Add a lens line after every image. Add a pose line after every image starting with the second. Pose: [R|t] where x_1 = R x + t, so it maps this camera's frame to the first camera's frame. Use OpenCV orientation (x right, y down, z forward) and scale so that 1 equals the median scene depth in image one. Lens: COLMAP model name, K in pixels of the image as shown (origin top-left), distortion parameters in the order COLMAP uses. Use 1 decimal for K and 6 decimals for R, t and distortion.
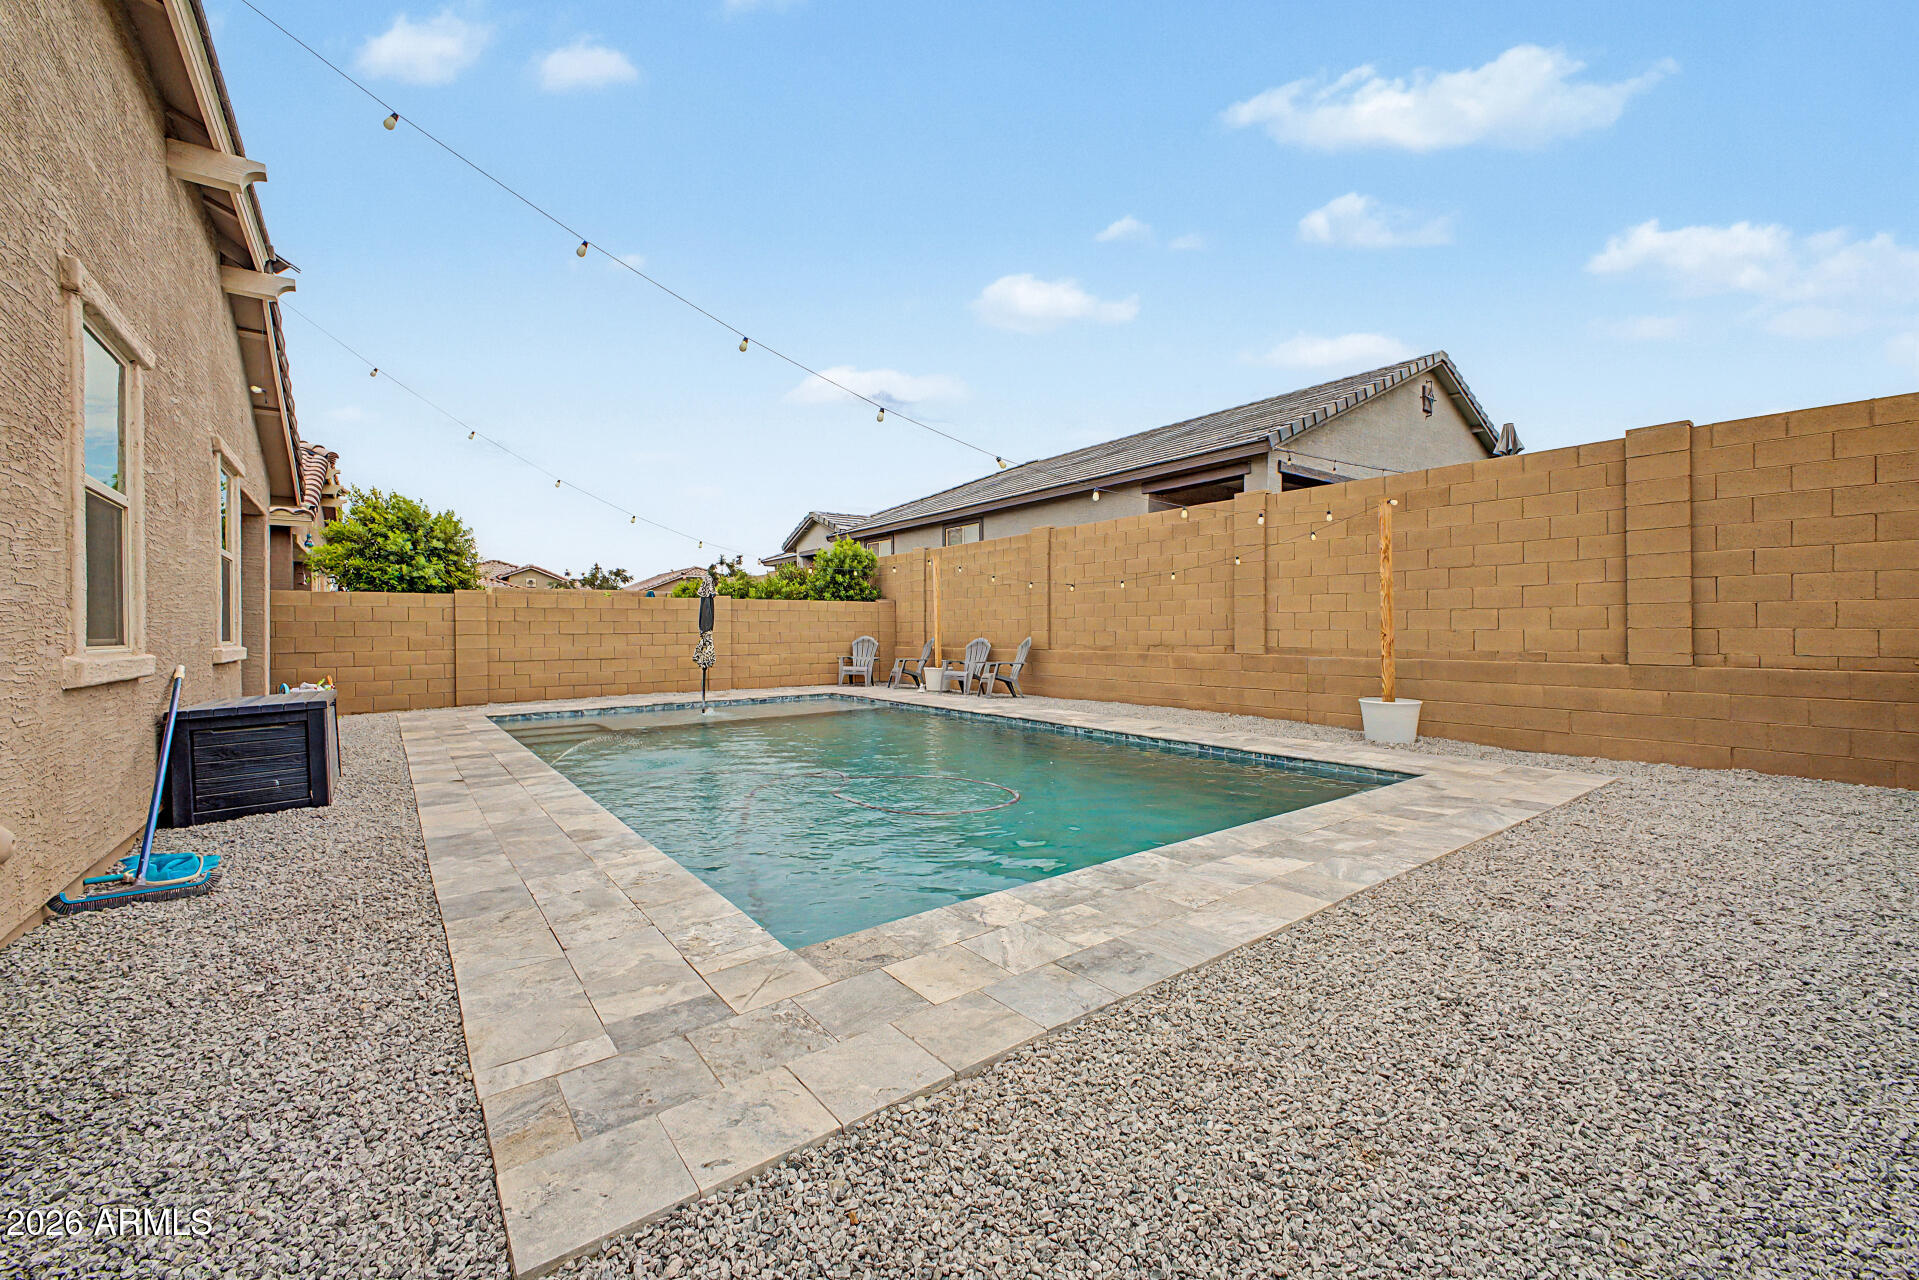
lens RADIAL K [[761.8, 0, 948.1], [0, 761.8, 630.8], [0, 0, 1]] dist [0.011984, -0.003429]
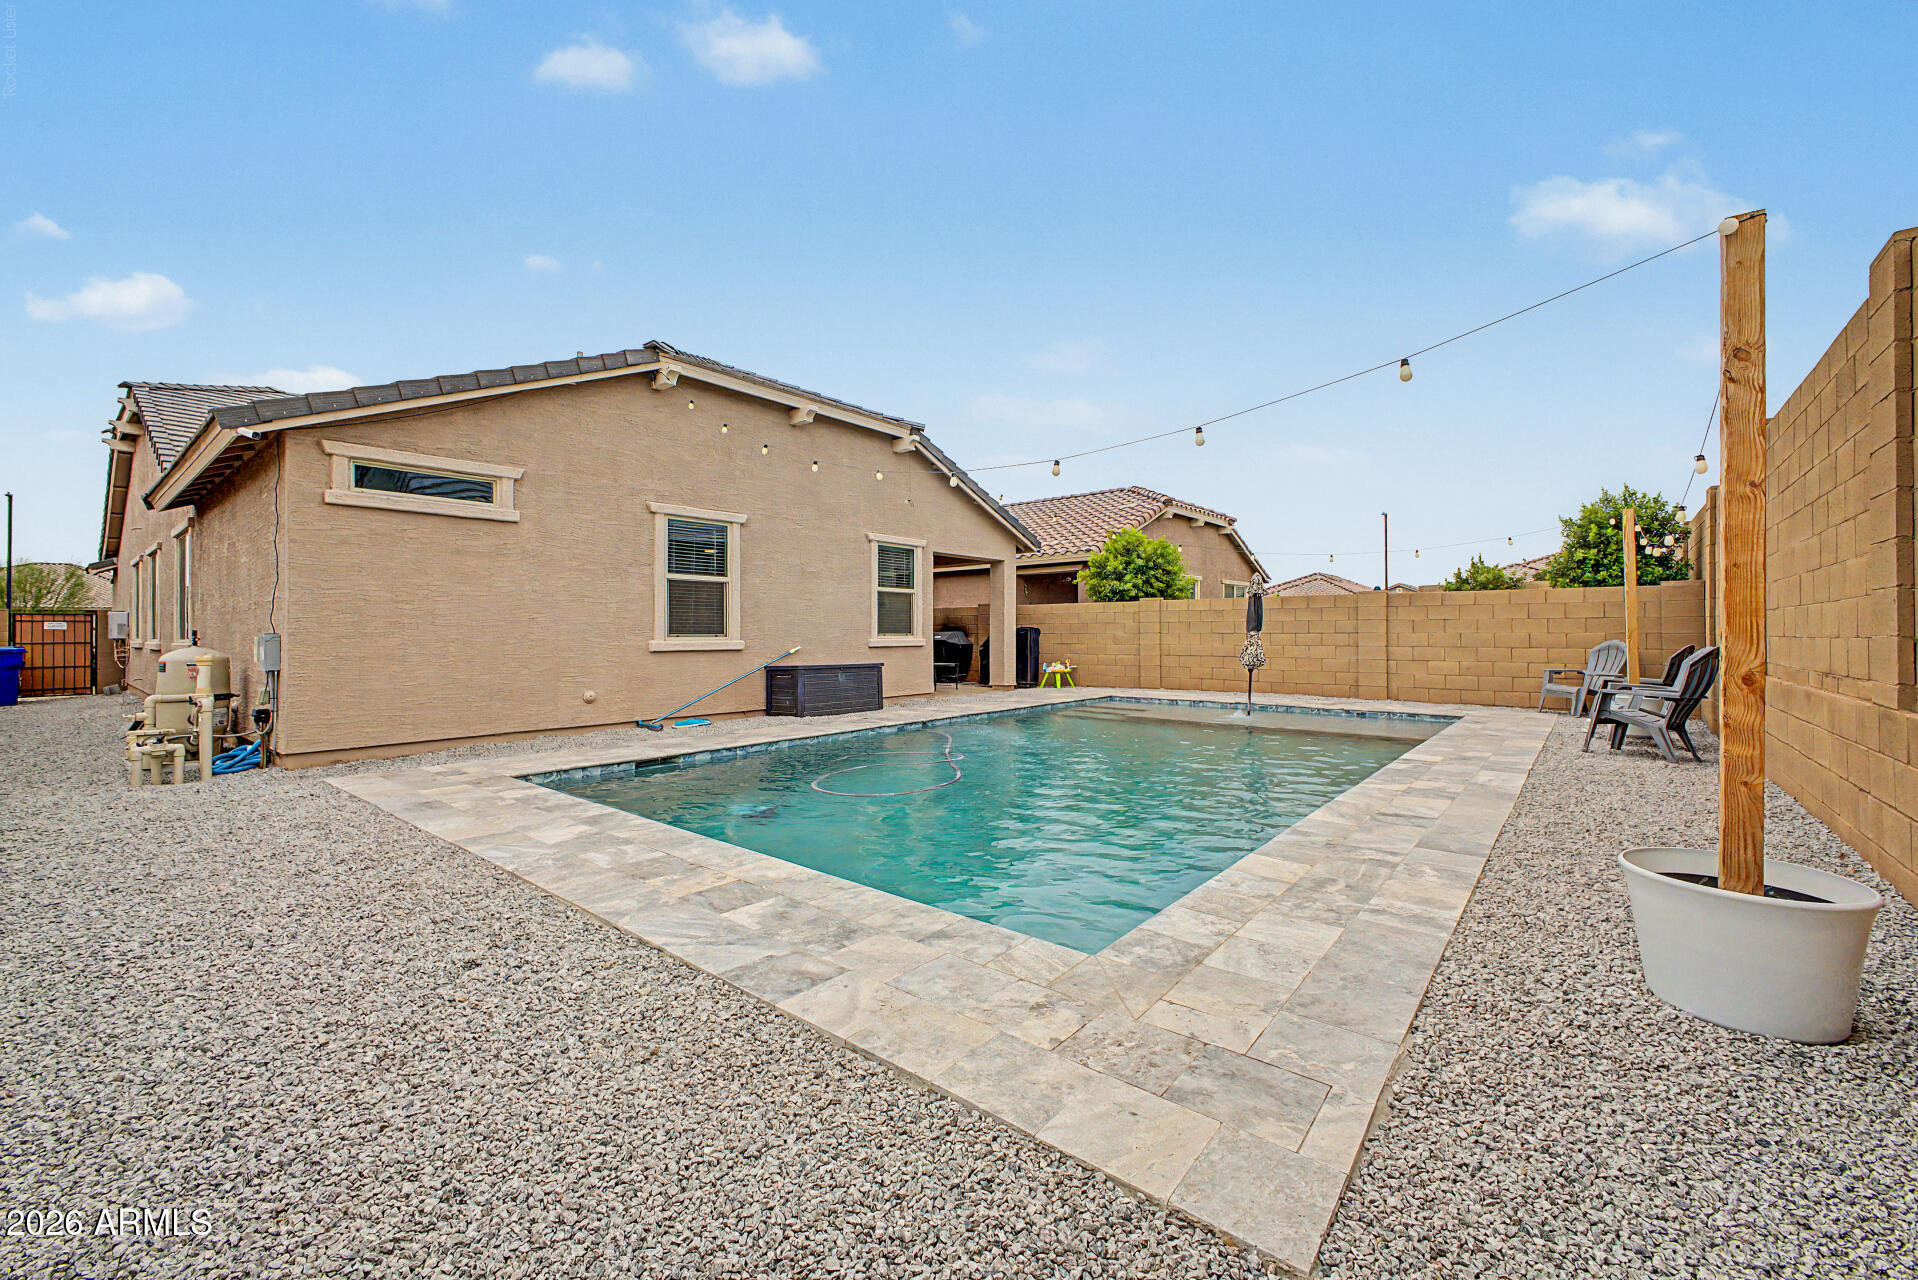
lens RADIAL K [[761.4, 0, 954.6], [0, 761.4, 626.9], [0, 0, 1]] dist [0.011984, -0.003429]
pose [[0.235509, 0.000740, -0.971872, 0.515638], [-0.001937, 0.999998, 0.000292, -0.004815], [0.971870, 0.001814, 0.235510, 0.384135]]
